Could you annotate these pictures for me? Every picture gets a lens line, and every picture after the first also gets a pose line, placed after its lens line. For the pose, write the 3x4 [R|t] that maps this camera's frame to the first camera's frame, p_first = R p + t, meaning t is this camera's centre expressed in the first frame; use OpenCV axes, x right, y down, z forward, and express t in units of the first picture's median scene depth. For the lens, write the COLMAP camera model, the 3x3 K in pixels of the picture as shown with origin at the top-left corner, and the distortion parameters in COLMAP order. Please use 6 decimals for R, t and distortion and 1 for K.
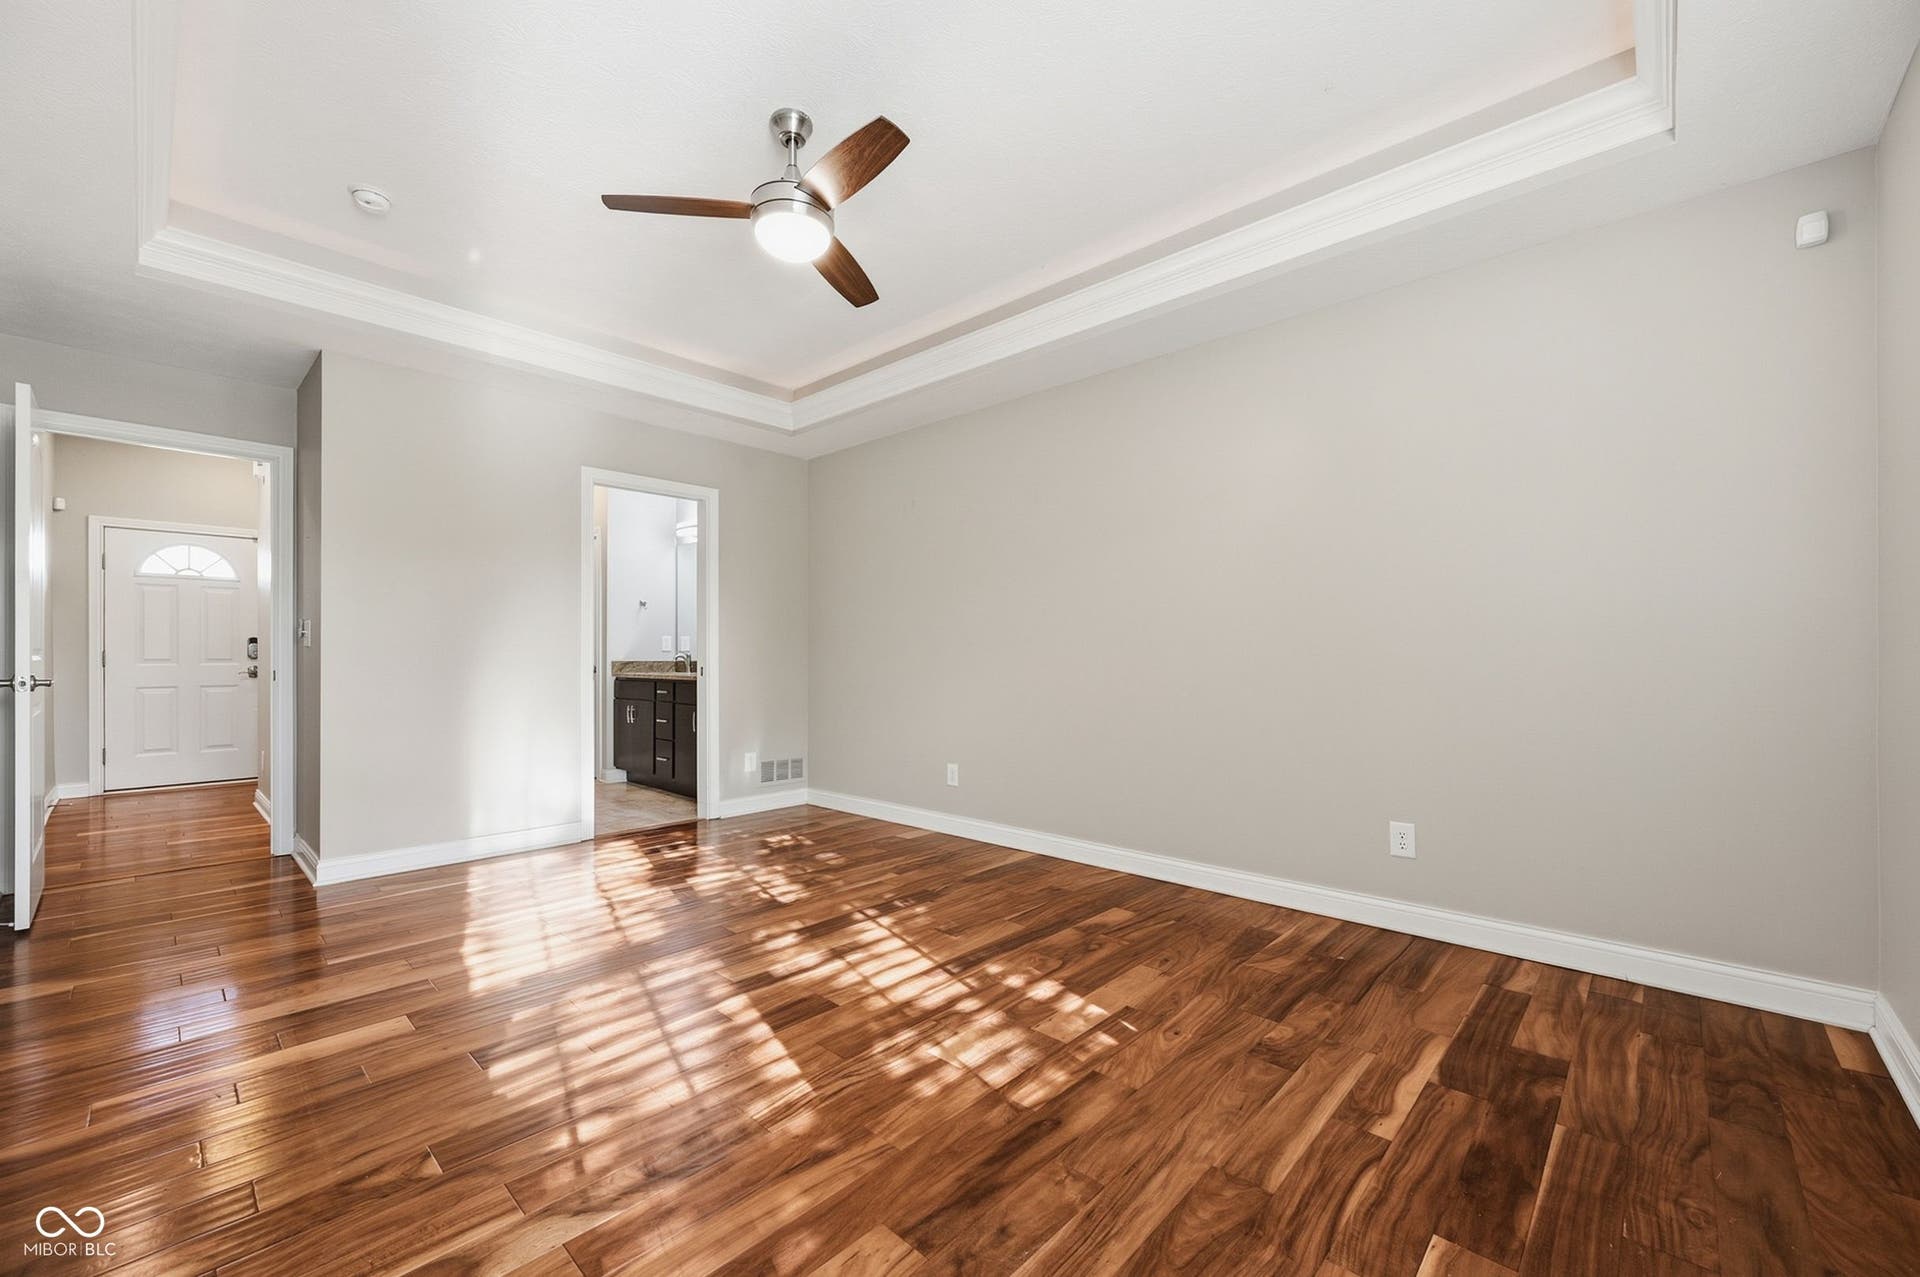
lens RADIAL K [[766.6, 0, 961.5], [0, 766.6, 645.0], [0, 0, 1]] dist [0.000163, -0.000783]
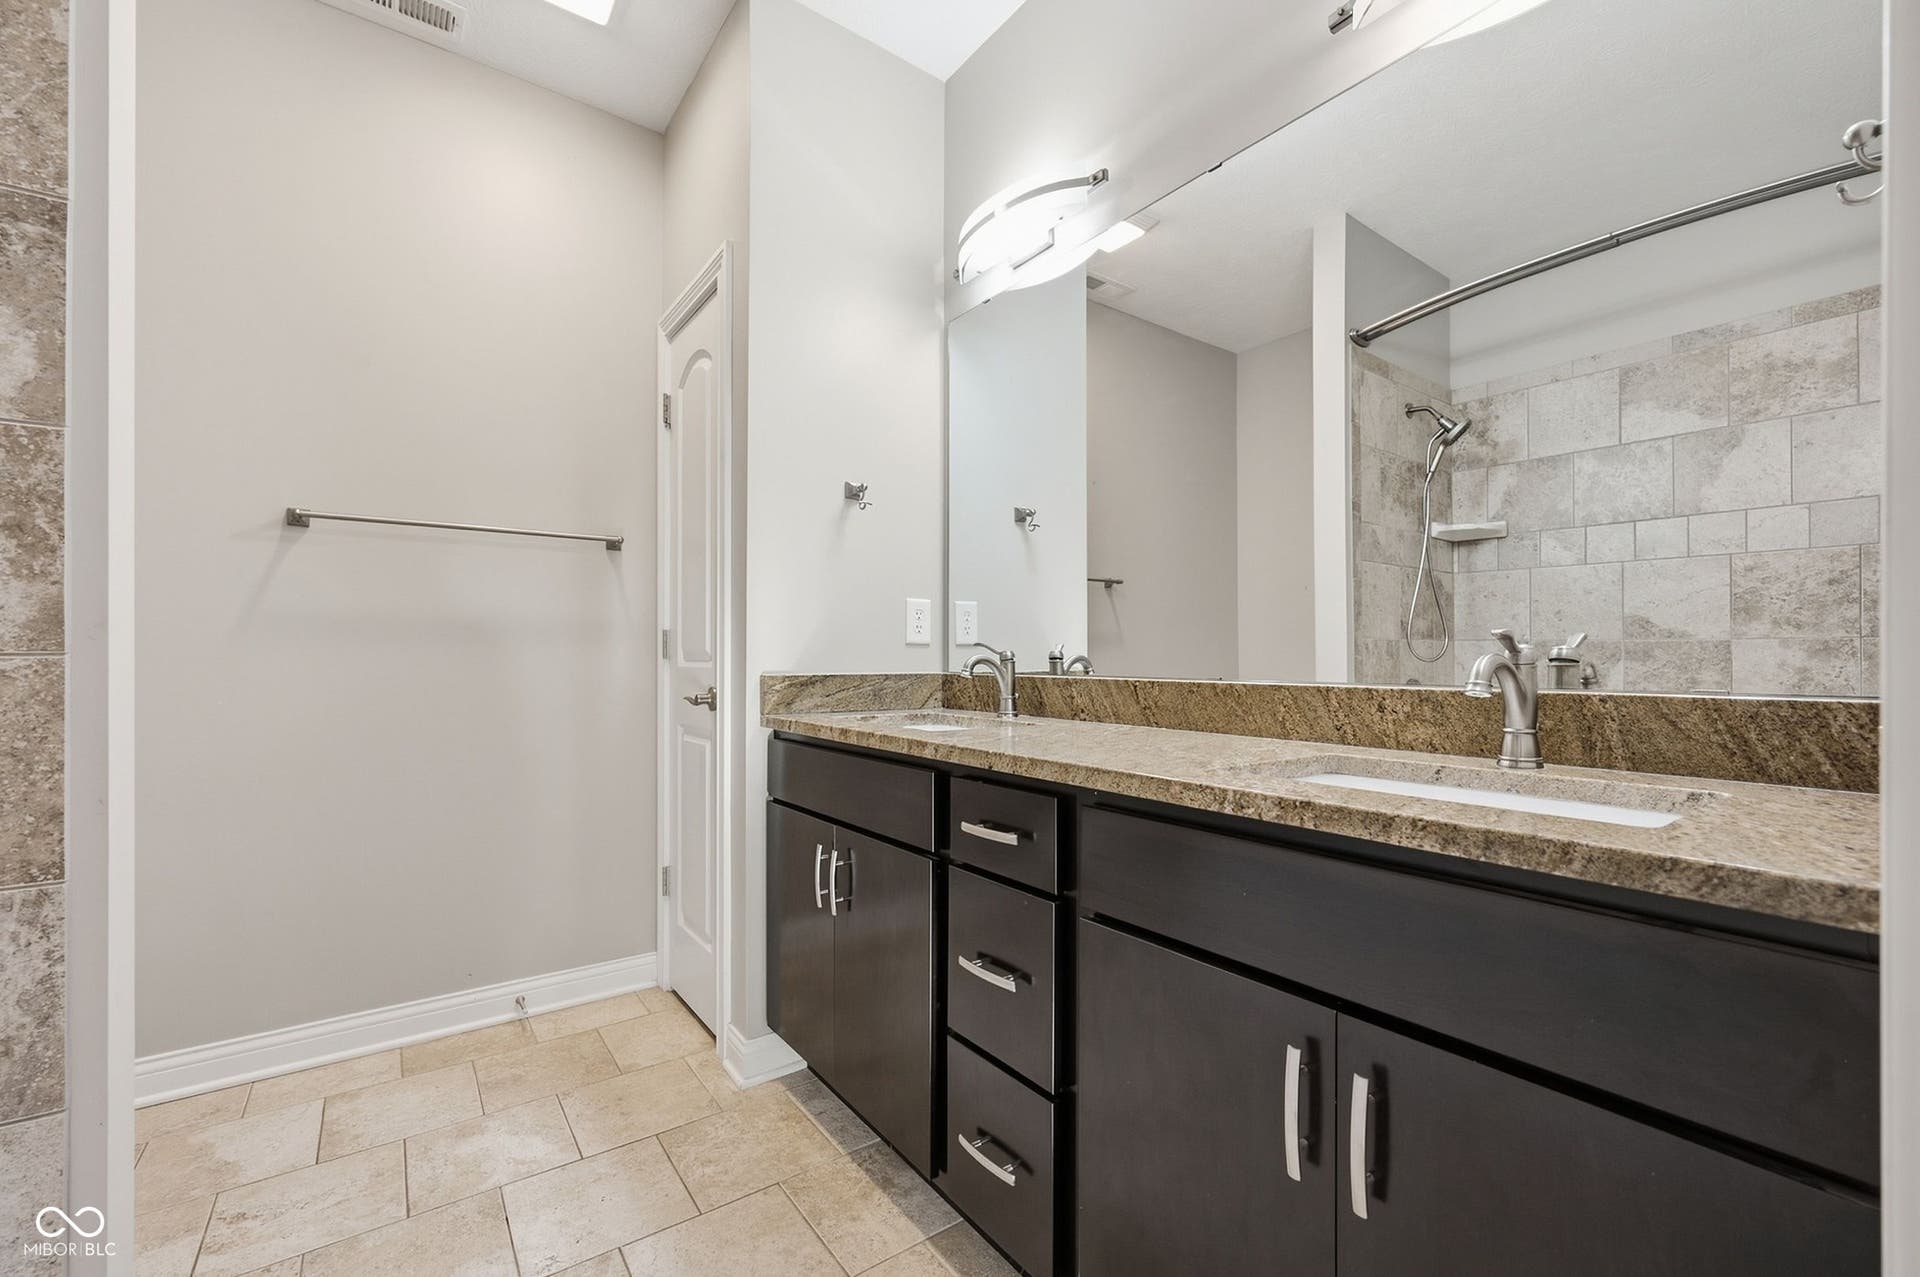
lens RADIAL K [[766.6, 0, 960.1], [0, 766.6, 647.9], [0, 0, 1]] dist [0.000163, -0.000783]
pose [[0.986431, 0.004845, -0.164104, -0.328438], [-0.003897, 0.999974, 0.006097, 0.007709], [0.164129, -0.005374, 0.986424, 0.713270]]
